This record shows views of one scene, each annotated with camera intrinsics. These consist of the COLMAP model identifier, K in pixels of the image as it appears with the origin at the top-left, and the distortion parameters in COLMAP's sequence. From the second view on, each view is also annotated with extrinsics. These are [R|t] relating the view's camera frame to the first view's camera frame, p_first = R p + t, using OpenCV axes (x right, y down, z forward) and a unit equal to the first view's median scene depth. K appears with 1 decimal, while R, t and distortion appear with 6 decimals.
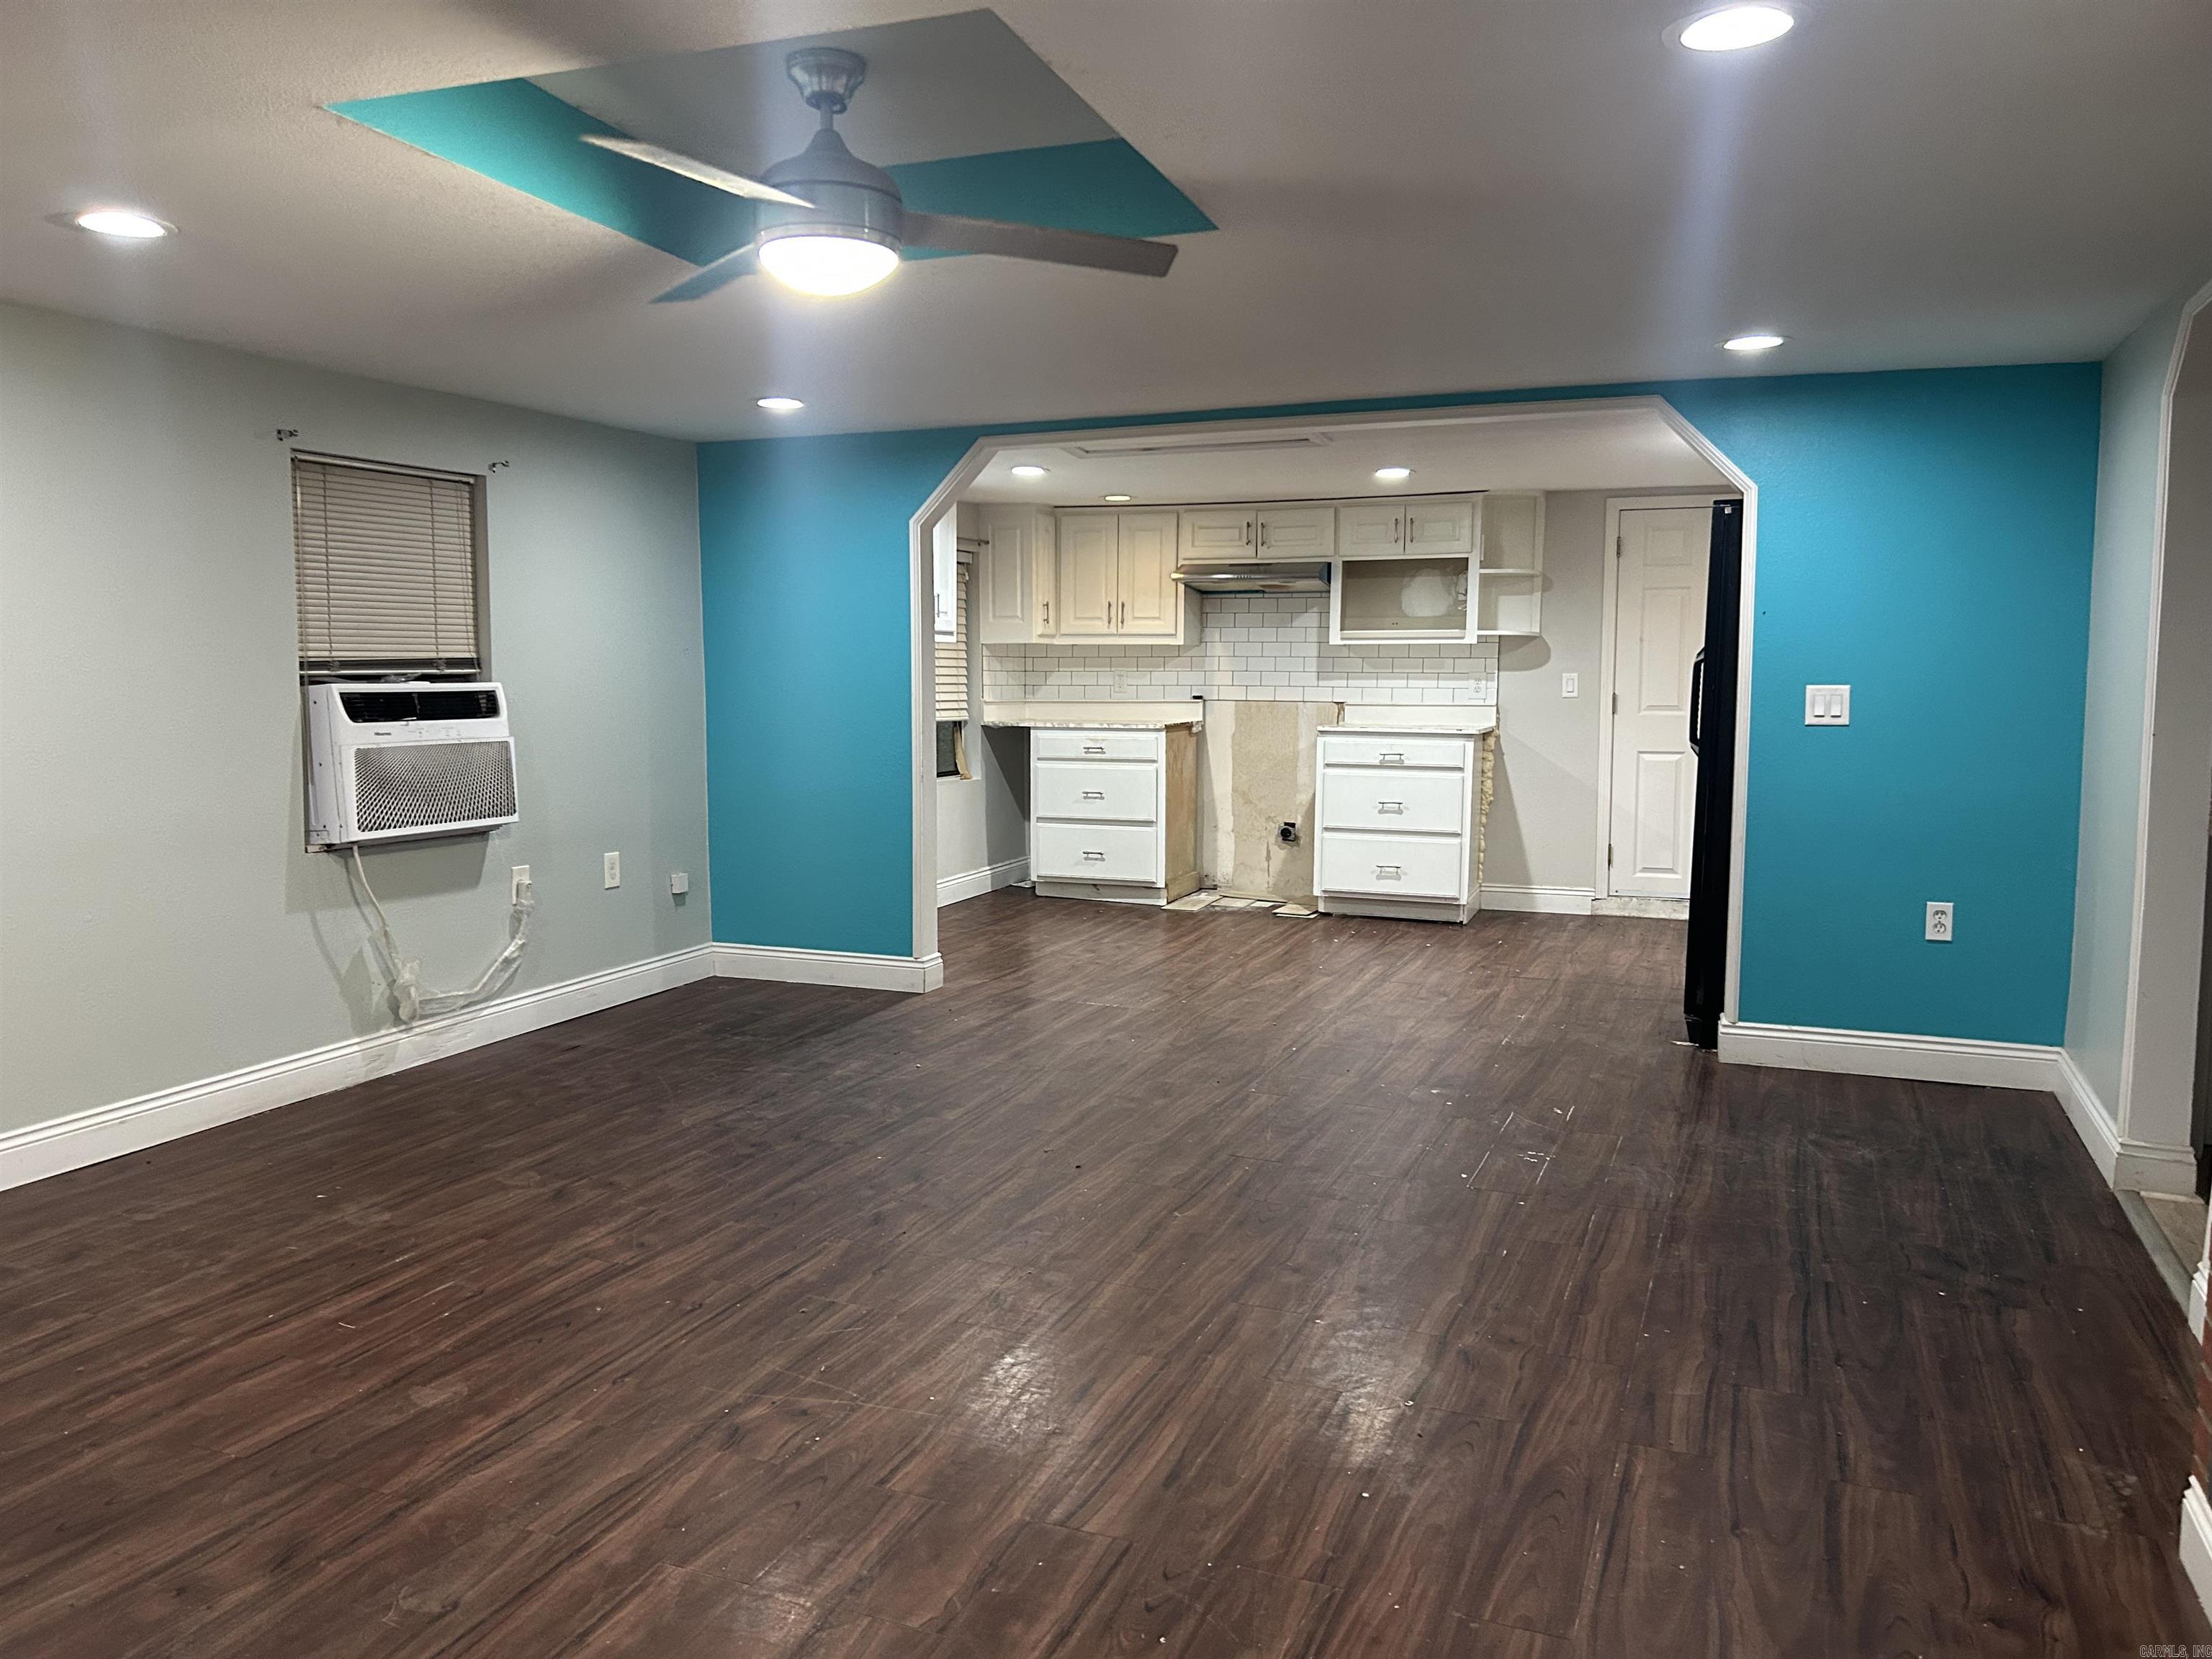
lens RADIAL K [[1665.7, 0, 1100.4], [0, 1665.7, 840.0], [0, 0, 1]] dist [0.015375, 0.001375]
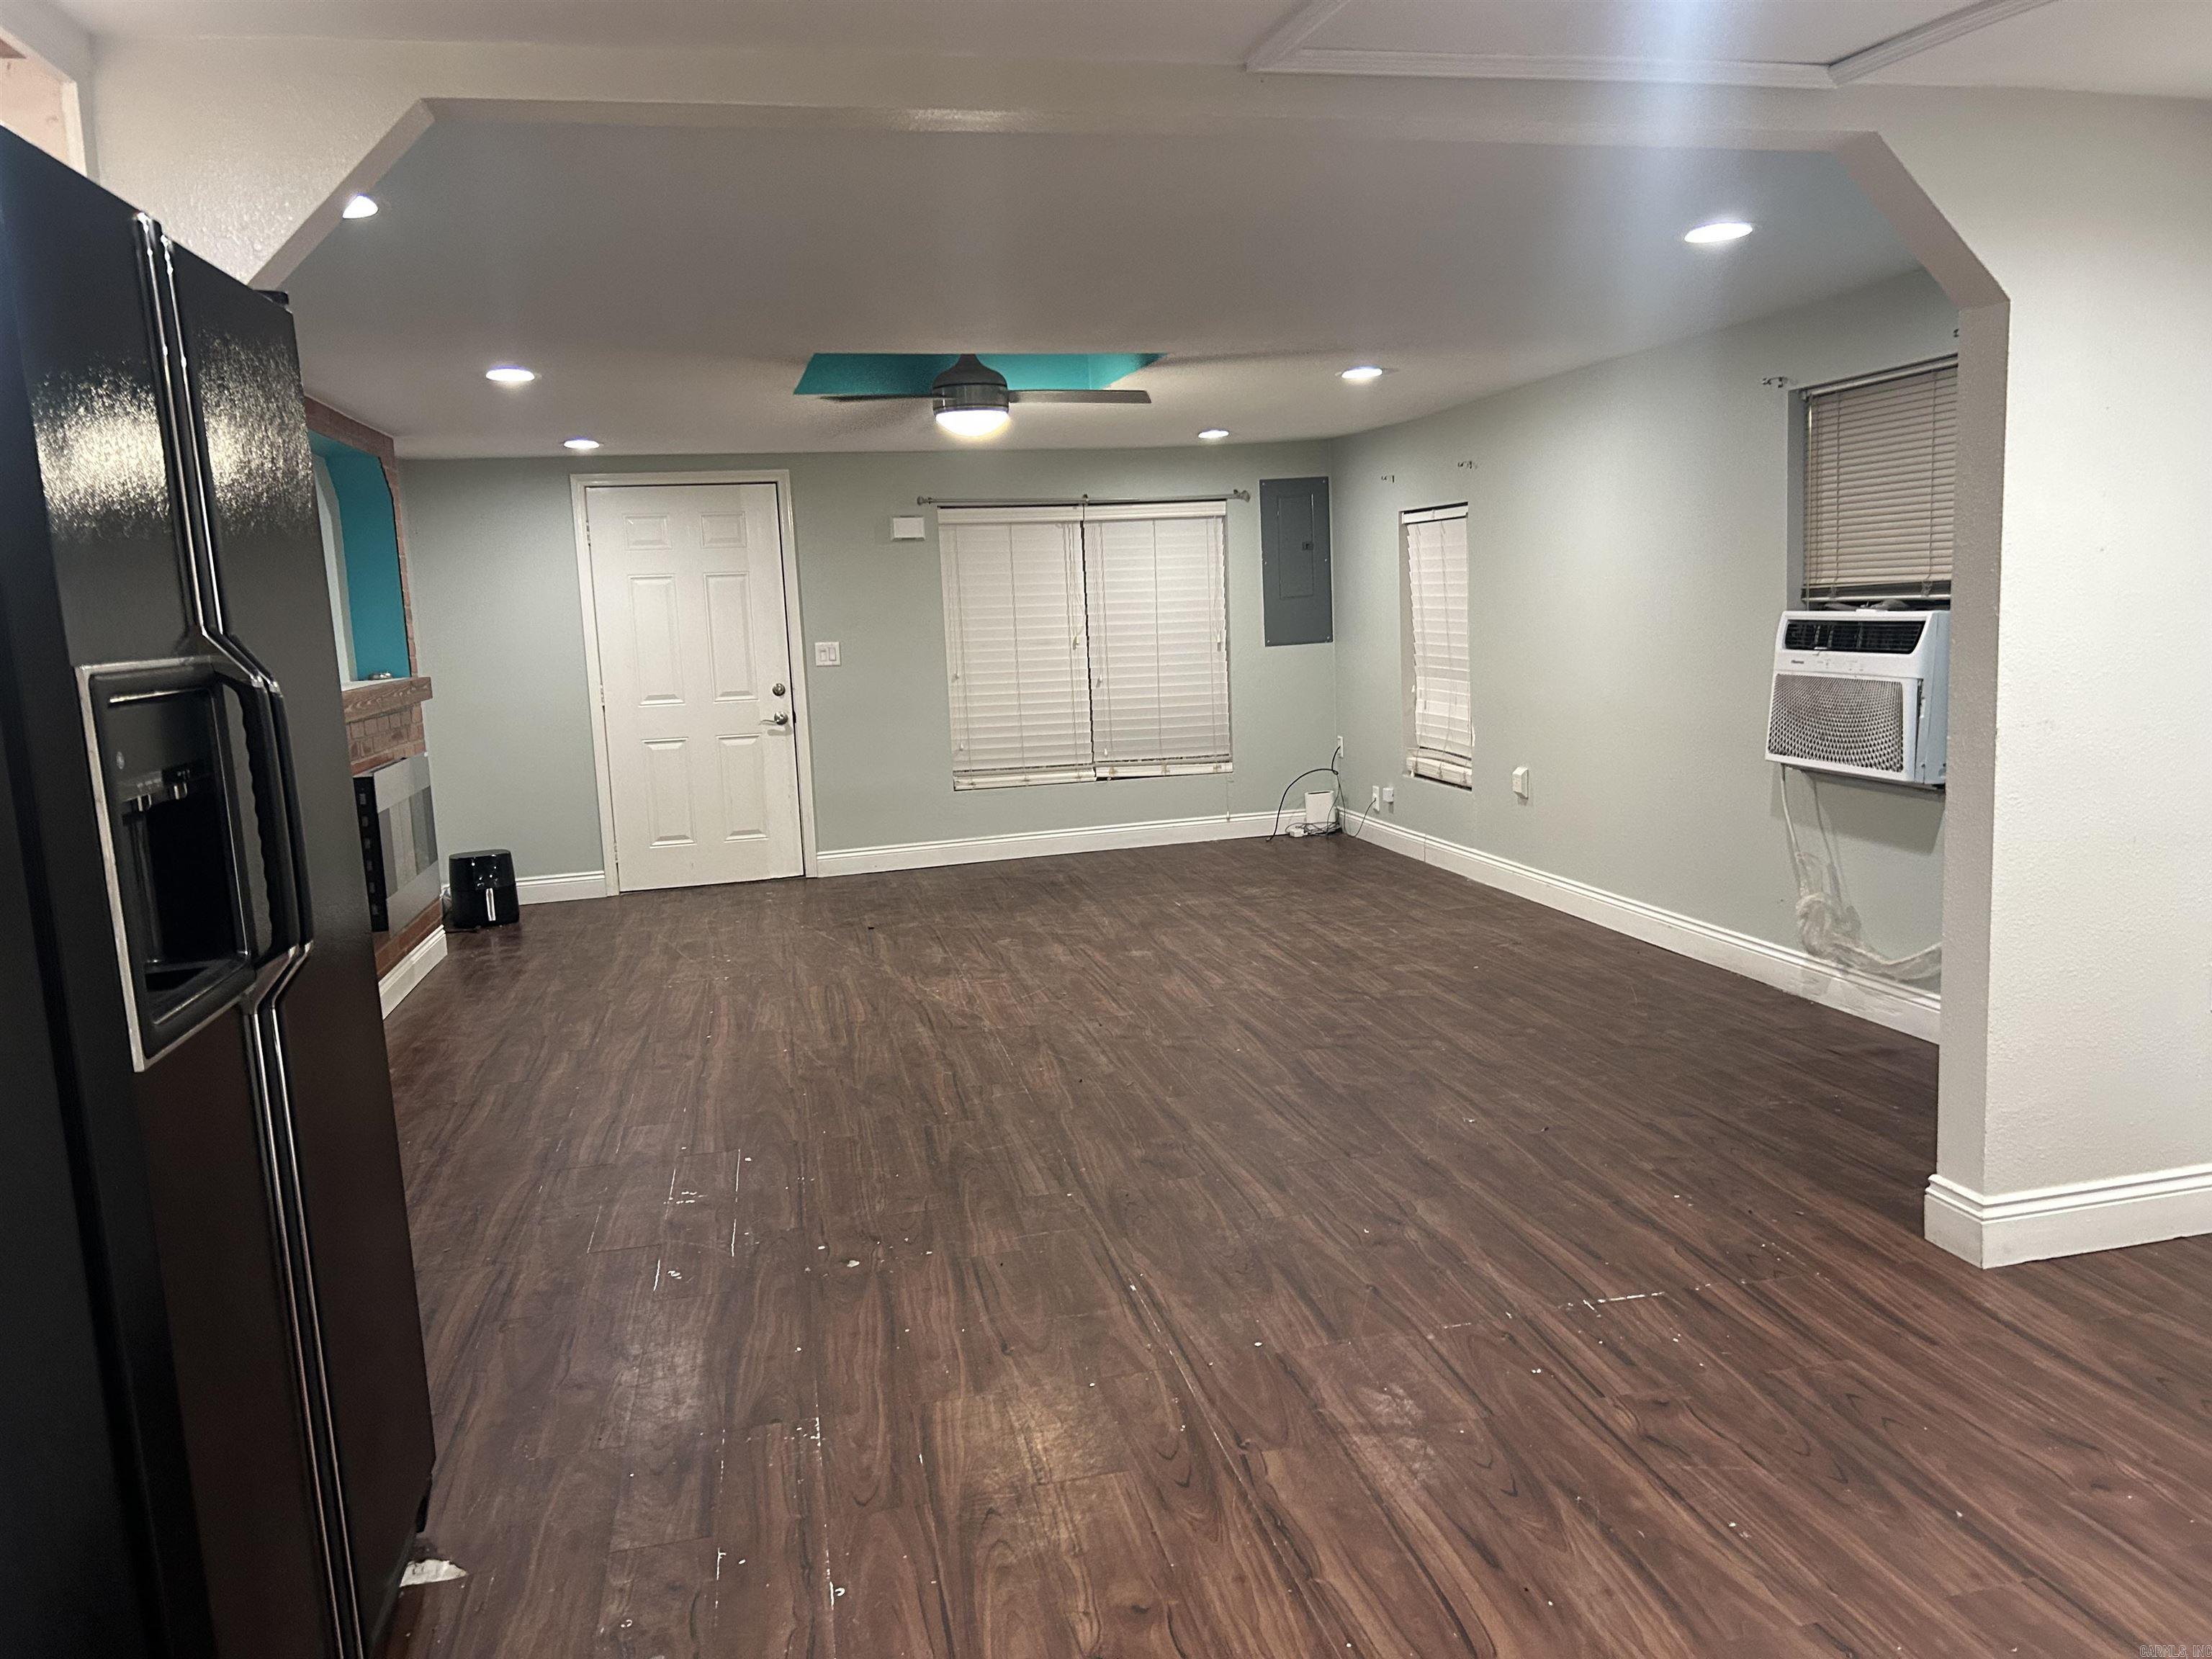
lens RADIAL K [[1665.7, 0, 1103.0], [0, 1665.7, 825.8], [0, 0, 1]] dist [0.015375, 0.001375]
pose [[-0.831307, 0.110129, -0.544793, 0.540476], [-0.016250, 0.974939, 0.221879, -0.207772], [0.555576, 0.193302, -0.808684, 1.810818]]
